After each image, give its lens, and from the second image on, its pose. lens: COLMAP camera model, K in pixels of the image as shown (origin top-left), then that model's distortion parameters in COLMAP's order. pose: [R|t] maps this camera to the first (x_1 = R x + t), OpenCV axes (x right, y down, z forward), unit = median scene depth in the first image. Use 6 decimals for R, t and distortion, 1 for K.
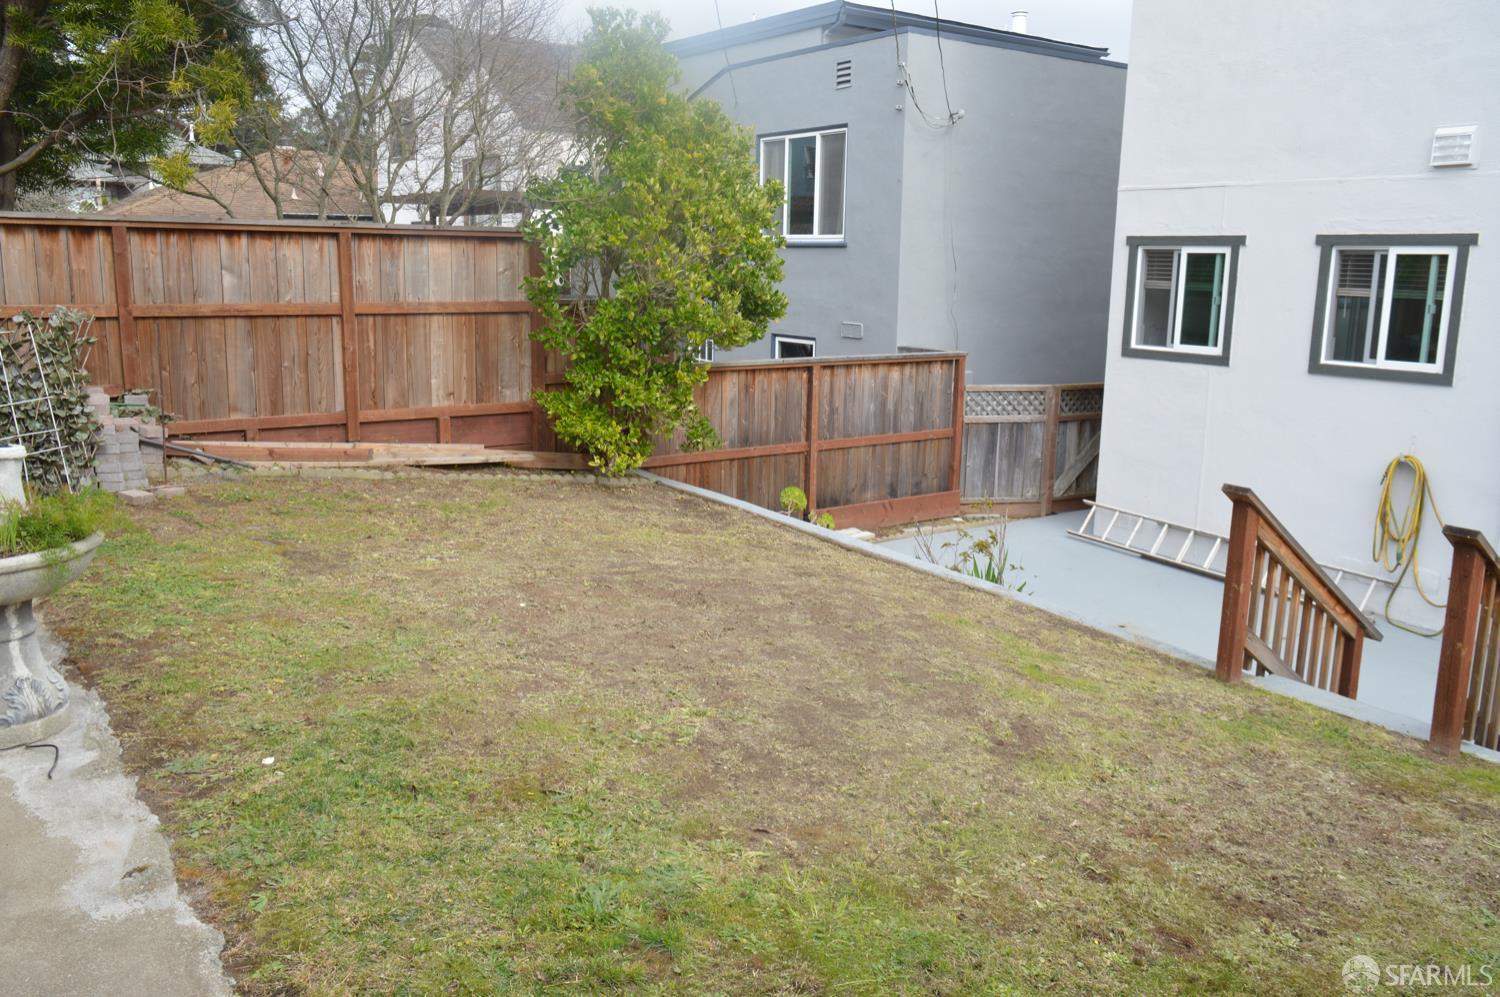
lens RADIAL K [[1176.3, 0, 738.9], [0, 1176.3, 491.8], [0, 0, 1]] dist [-0.023838, 0.012821]
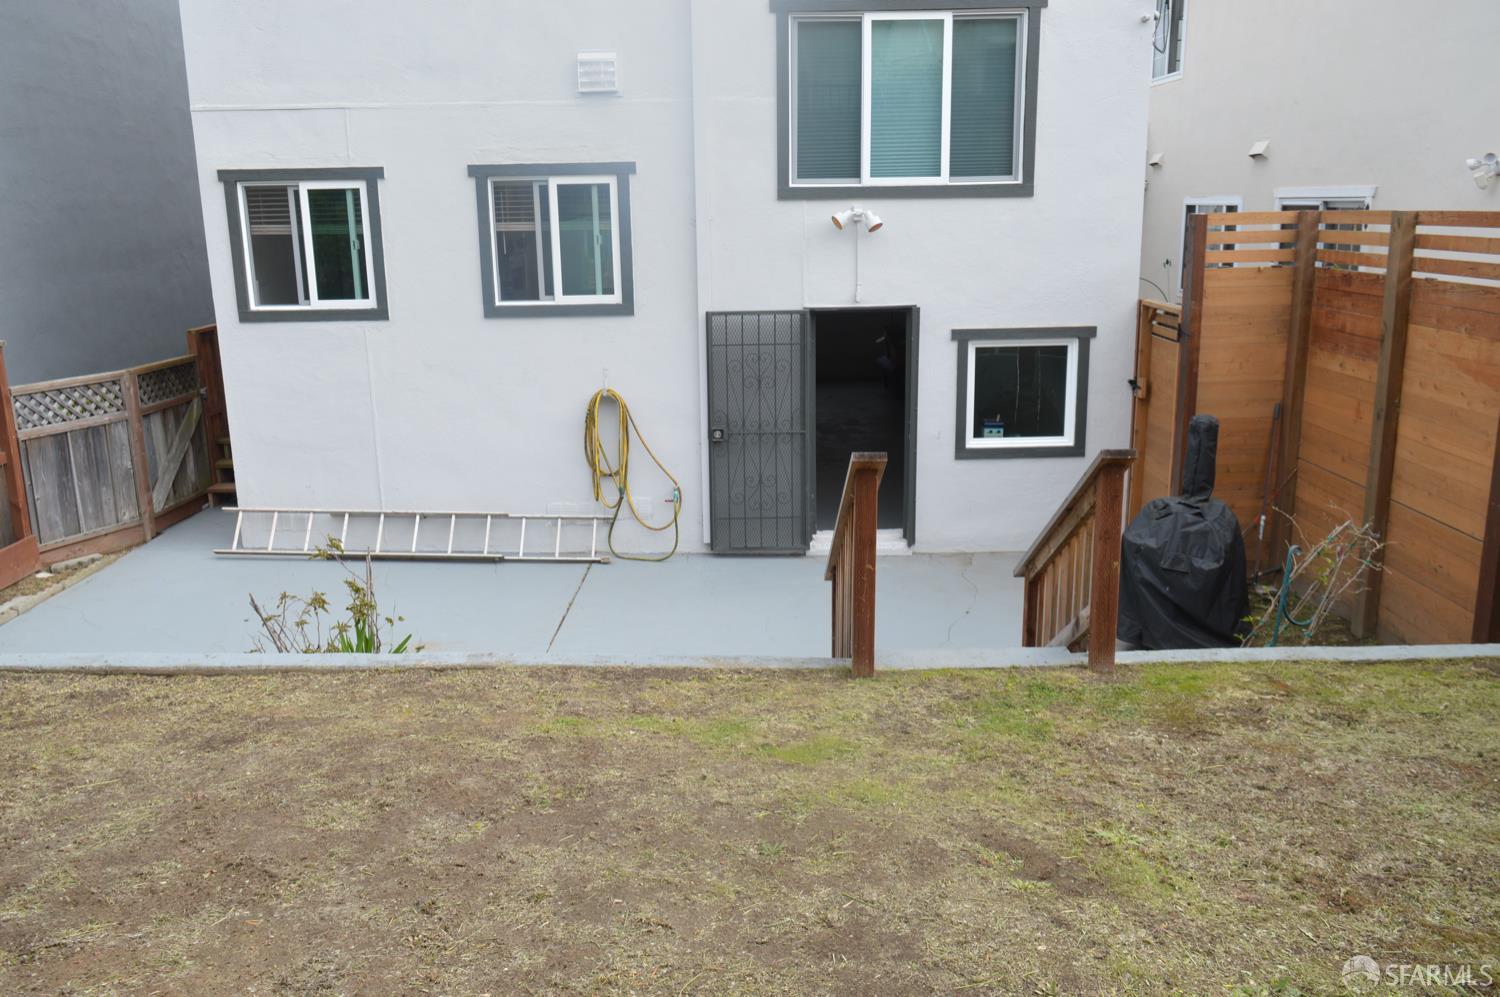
lens RADIAL K [[1176.3, 0, 746.6], [0, 1176.3, 495.6], [0, 0, 1]] dist [-0.023838, 0.012821]
pose [[0.561237, -0.222518, 0.797181, -0.170318], [0.182963, 0.972708, 0.142702, -0.061899], [-0.807179, 0.065765, 0.586633, 0.314730]]
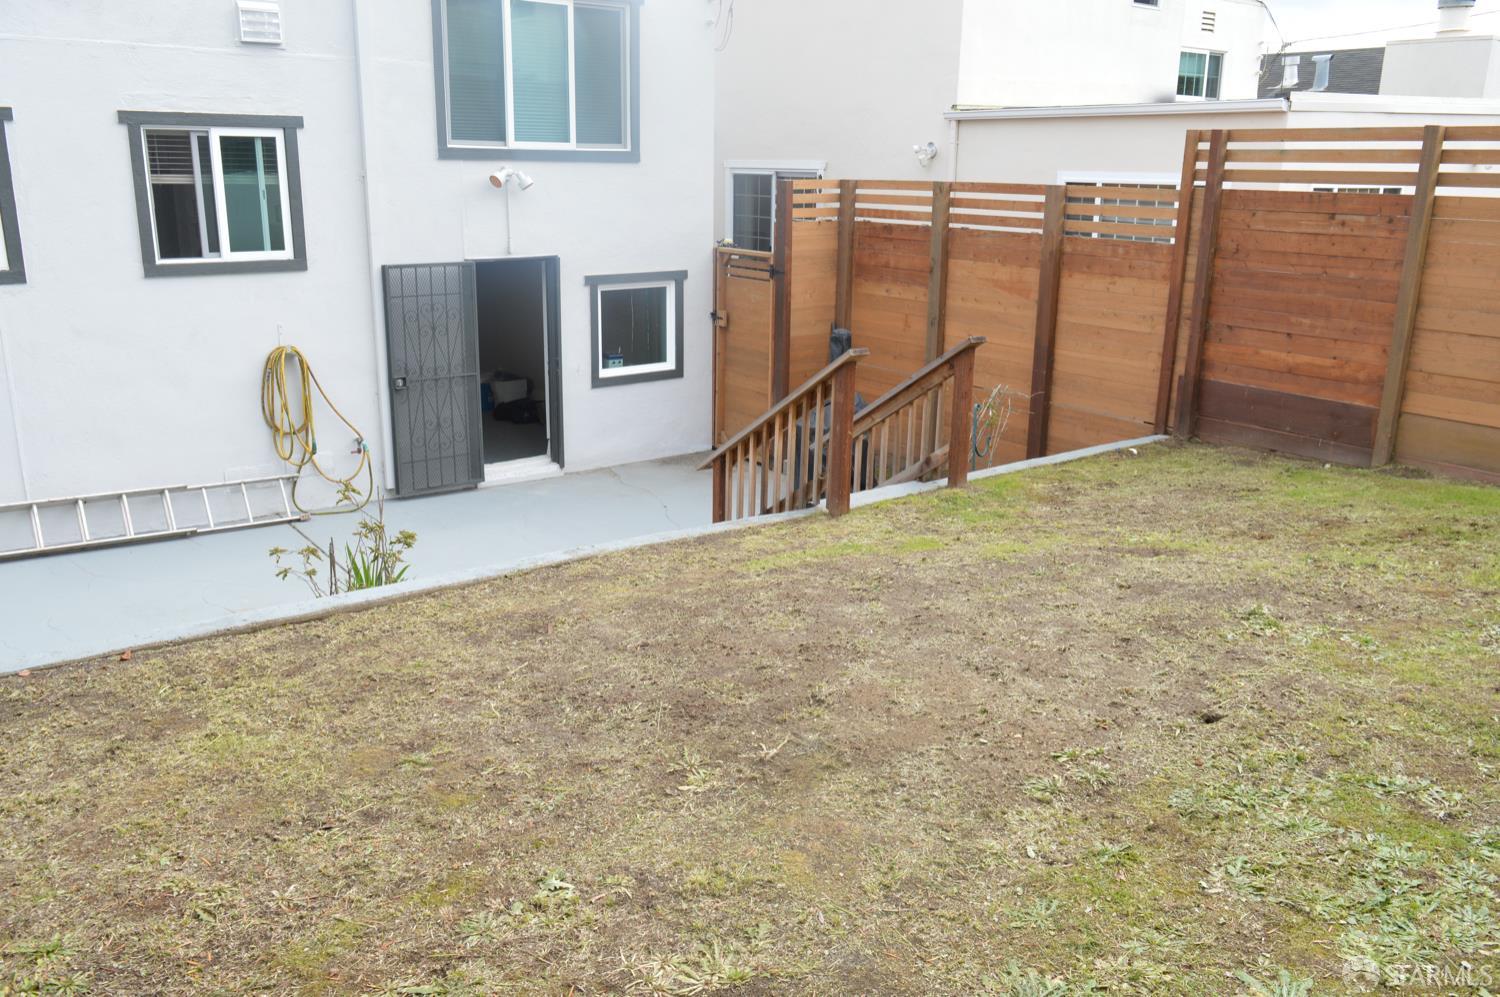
lens RADIAL K [[1176.3, 0, 747.3], [0, 1176.3, 500.5], [0, 0, 1]] dist [-0.023838, 0.012821]
pose [[-0.062300, -0.290211, 0.954933, -0.417740], [0.174191, 0.938945, 0.296716, -0.130141], [-0.982739, 0.184826, -0.007944, 0.629700]]
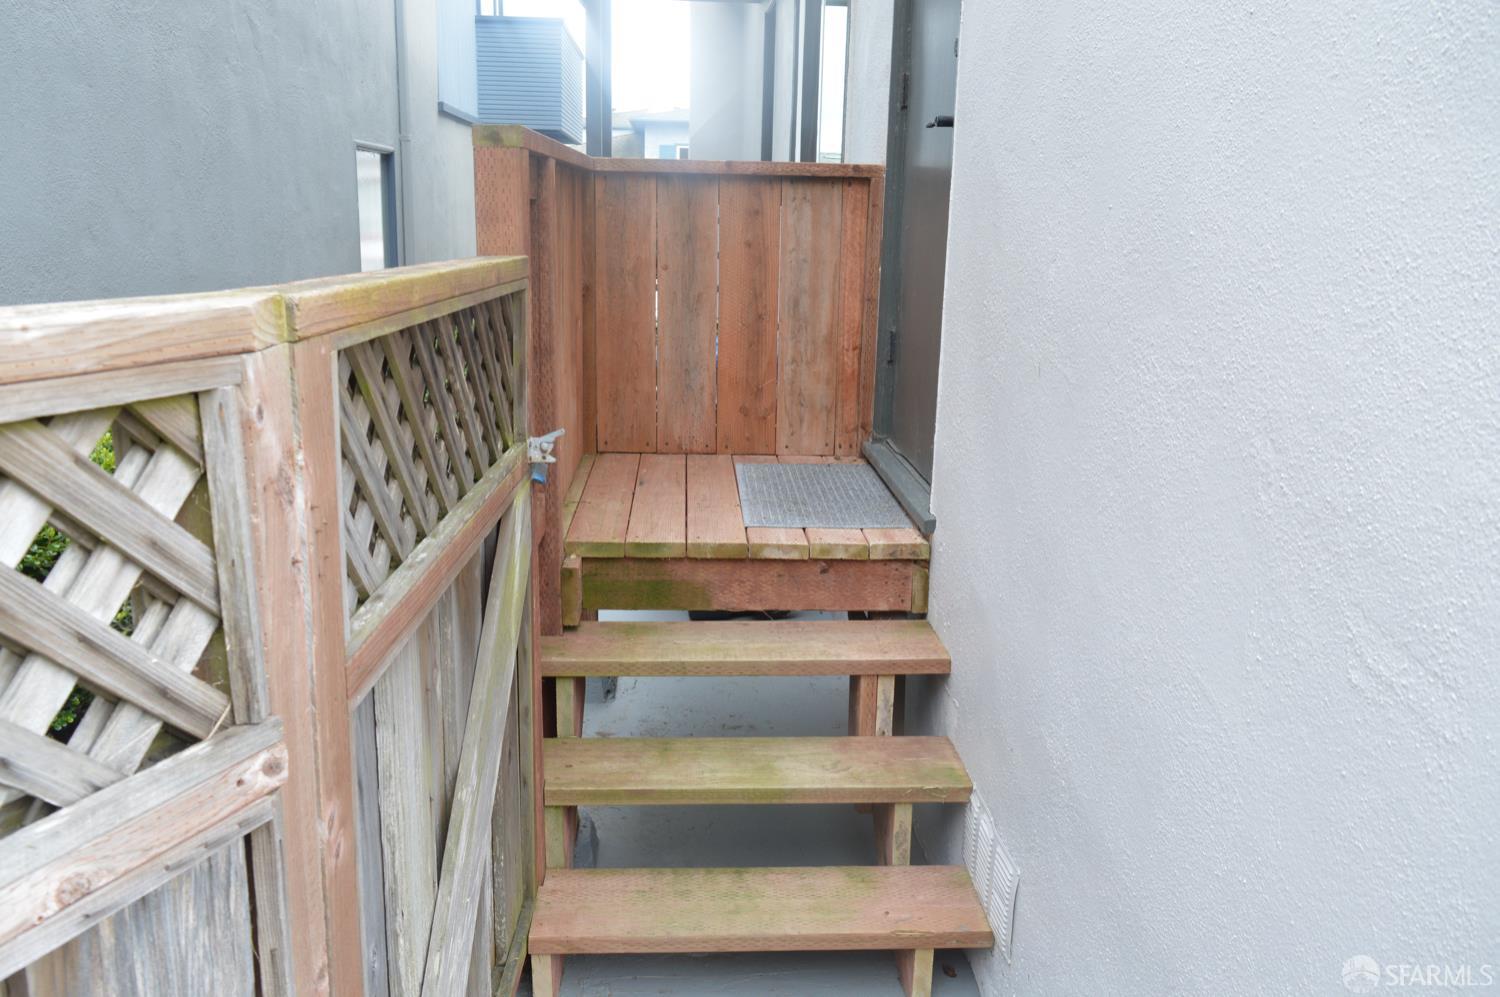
lens RADIAL K [[1176.3, 0, 750.1], [0, 1176.3, 497.6], [0, 0, 1]] dist [-0.023838, 0.012821]
pose [[0.511608, -0.198456, 0.835986, 0.292098], [0.152828, 0.978464, 0.138751, -0.111946], [-0.845518, 0.056776, 0.530919, 1.241812]]
